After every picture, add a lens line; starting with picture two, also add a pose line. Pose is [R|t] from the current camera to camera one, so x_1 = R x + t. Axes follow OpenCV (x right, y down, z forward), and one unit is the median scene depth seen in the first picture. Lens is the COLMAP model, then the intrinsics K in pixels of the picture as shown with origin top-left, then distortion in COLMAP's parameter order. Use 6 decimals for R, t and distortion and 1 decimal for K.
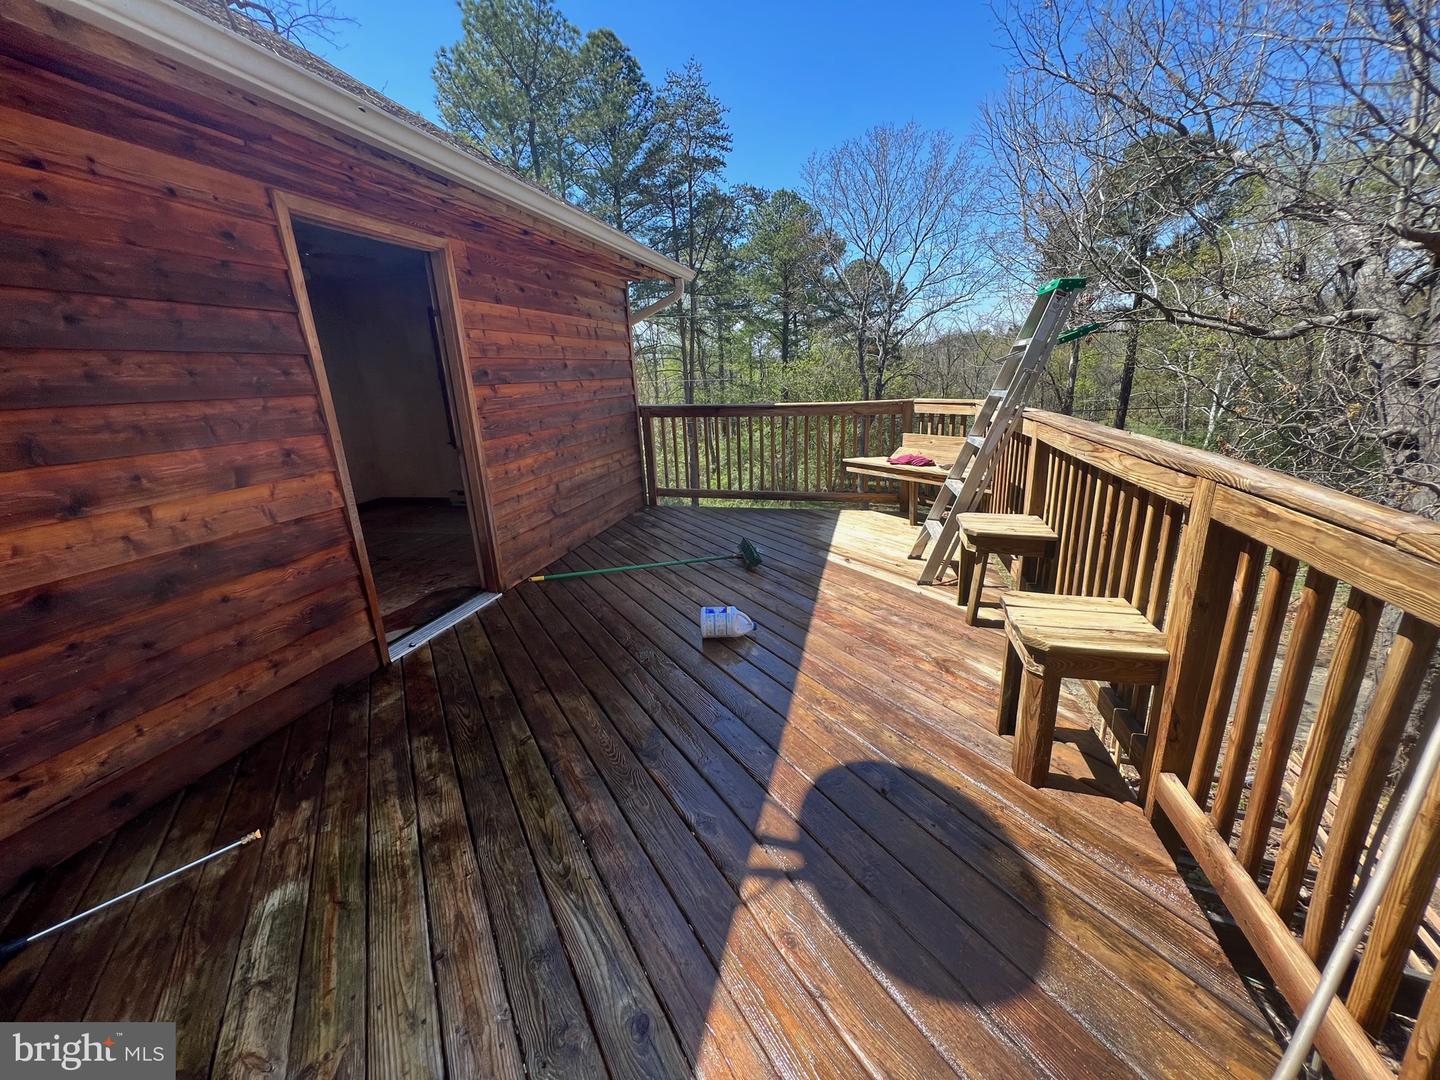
lens RADIAL K [[575.8, 0, 710.7], [0, 575.8, 538.5], [0, 0, 1]] dist [-0.004771, 0.001417]
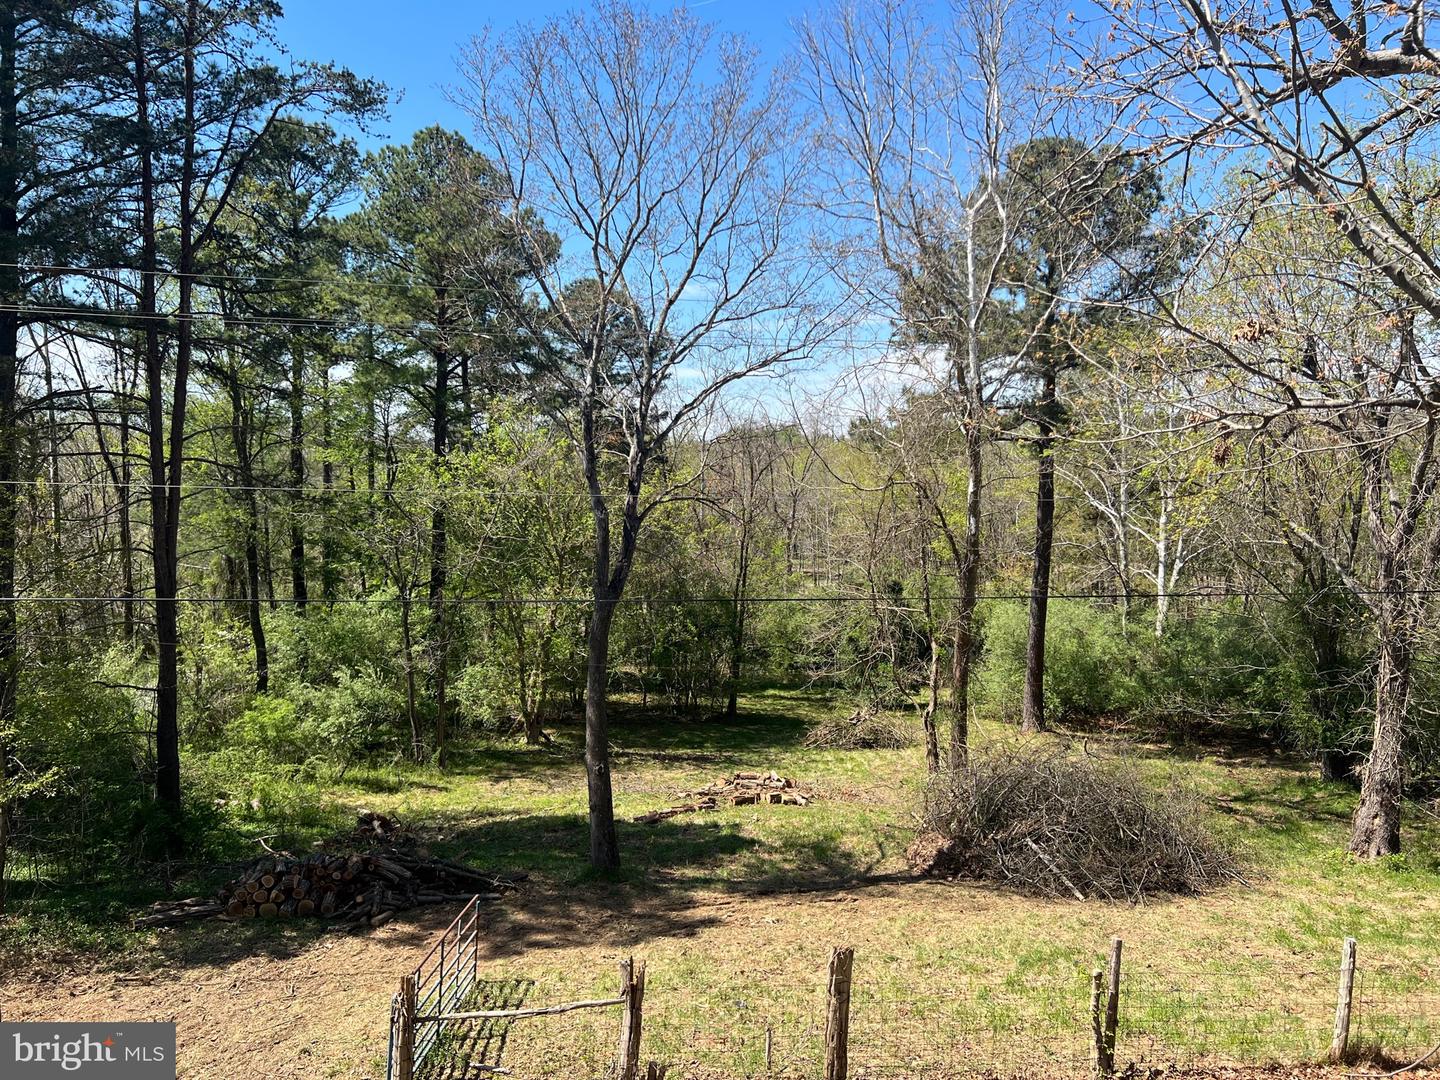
lens RADIAL K [[1083.8, 0, 719.4], [0, 1083.8, 542.7], [0, 0, 1]] dist [0.054359, -0.063675]
pose [[0.934335, 0.037774, 0.354389, 0.031270], [0.039820, 0.977076, -0.209132, -0.036773], [-0.354165, 0.209511, 0.911412, 0.112347]]
